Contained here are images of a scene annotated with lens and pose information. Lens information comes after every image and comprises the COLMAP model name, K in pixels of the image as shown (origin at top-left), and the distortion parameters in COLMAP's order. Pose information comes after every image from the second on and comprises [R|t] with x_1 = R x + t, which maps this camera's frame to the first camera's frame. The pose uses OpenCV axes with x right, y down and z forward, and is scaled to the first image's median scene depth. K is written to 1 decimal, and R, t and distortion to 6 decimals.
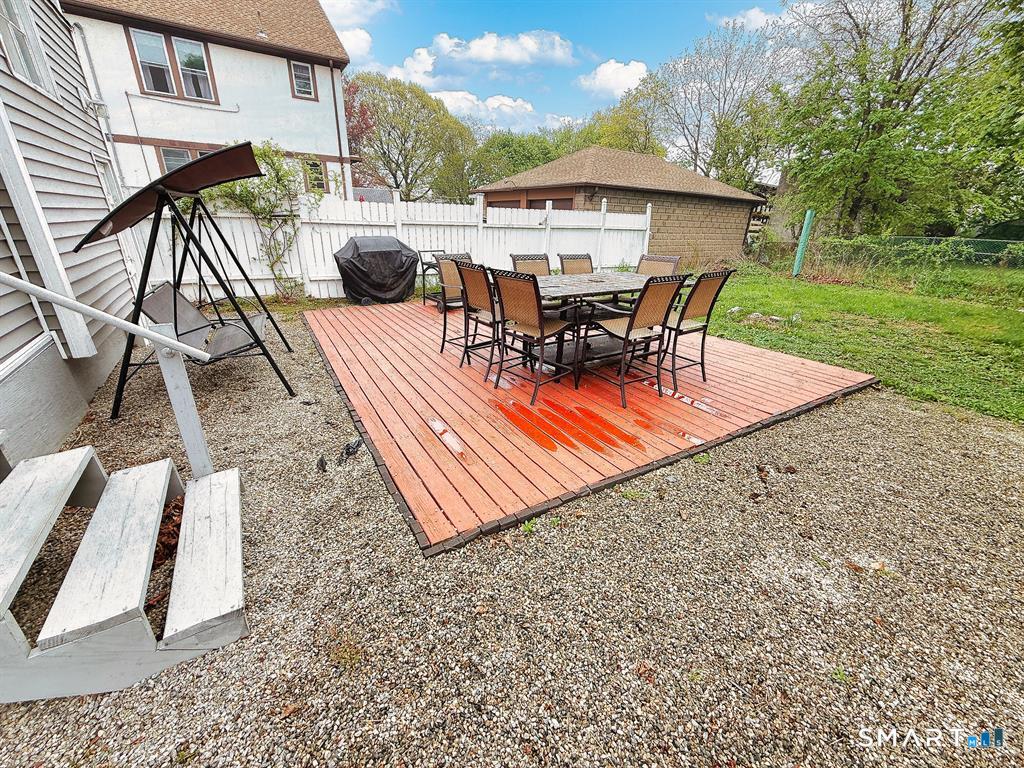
lens RADIAL K [[410.6, 0, 512.0], [0, 410.6, 384.0], [0, 0, 1]] dist [0.000802, 0.000111]
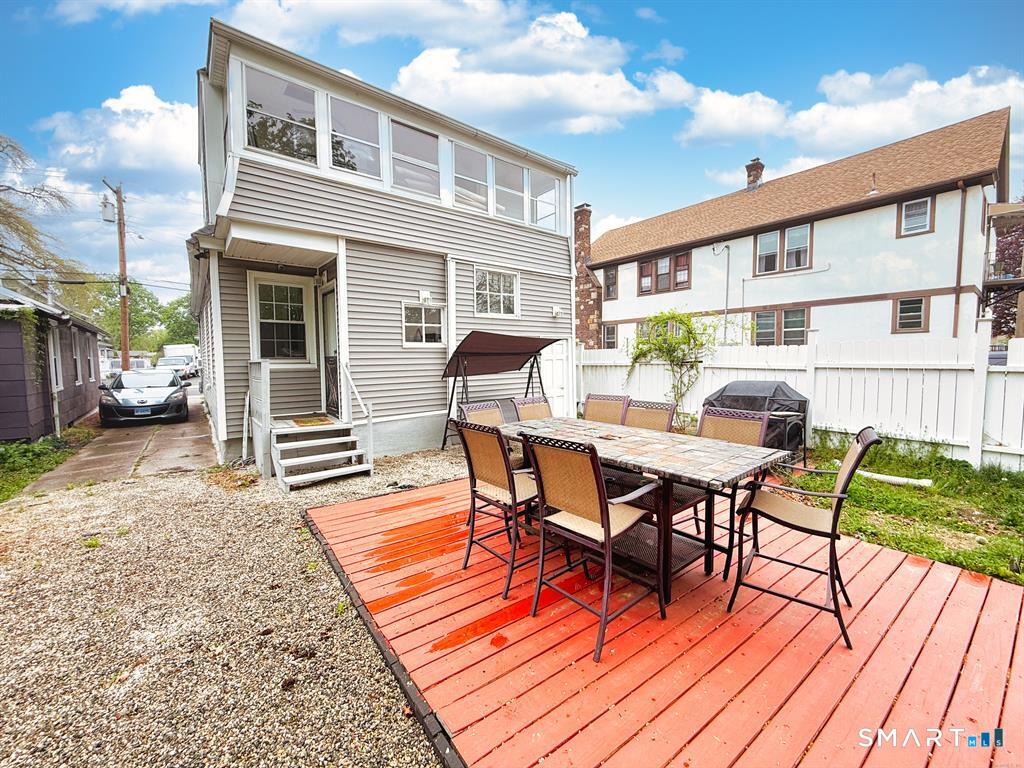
lens RADIAL K [[410.6, 0, 512.0], [0, 410.6, 384.0], [0, 0, 1]] dist [0.000802, 0.000111]
pose [[0.083915, 0.031891, -0.995962, 0.434788], [-0.359157, 0.933277, -0.000377, -0.130414], [0.929497, 0.357738, 0.089770, 0.344253]]
